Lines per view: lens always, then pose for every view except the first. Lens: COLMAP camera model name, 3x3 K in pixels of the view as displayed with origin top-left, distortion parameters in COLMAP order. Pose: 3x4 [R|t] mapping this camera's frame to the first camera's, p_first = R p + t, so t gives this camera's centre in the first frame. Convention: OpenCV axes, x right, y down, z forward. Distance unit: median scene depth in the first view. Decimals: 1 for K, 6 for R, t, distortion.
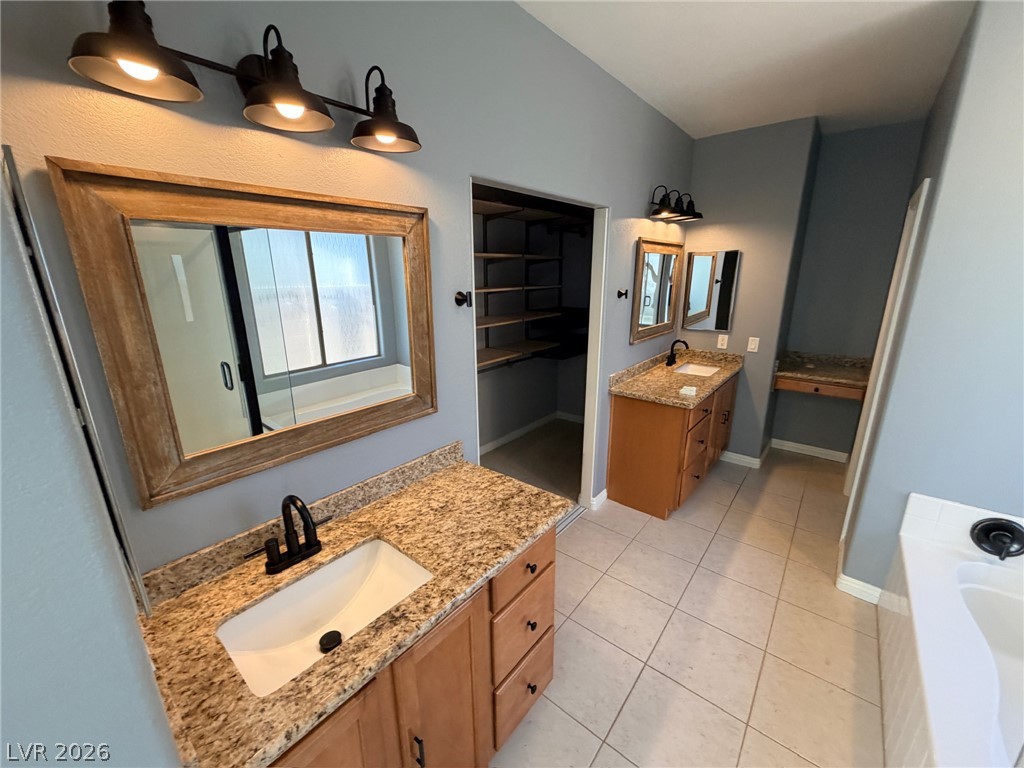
lens RADIAL K [[408.9, 0, 510.1], [0, 408.9, 384.5], [0, 0, 1]] dist [0.000579, -0.000397]
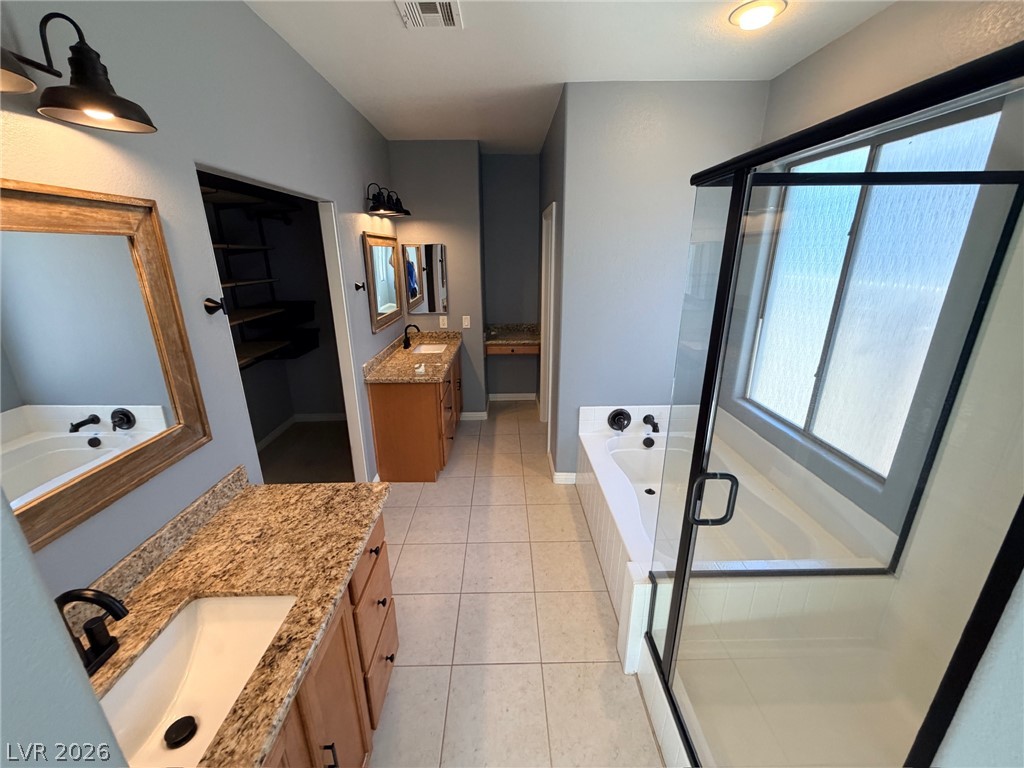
lens RADIAL K [[408.9, 0, 510.1], [0, 408.9, 384.5], [0, 0, 1]] dist [0.000579, -0.000397]
pose [[0.760068, -0.195574, 0.619716, -0.195604], [0.172408, 0.980152, 0.097867, -0.020994], [-0.626556, 0.032458, 0.778701, -0.061112]]
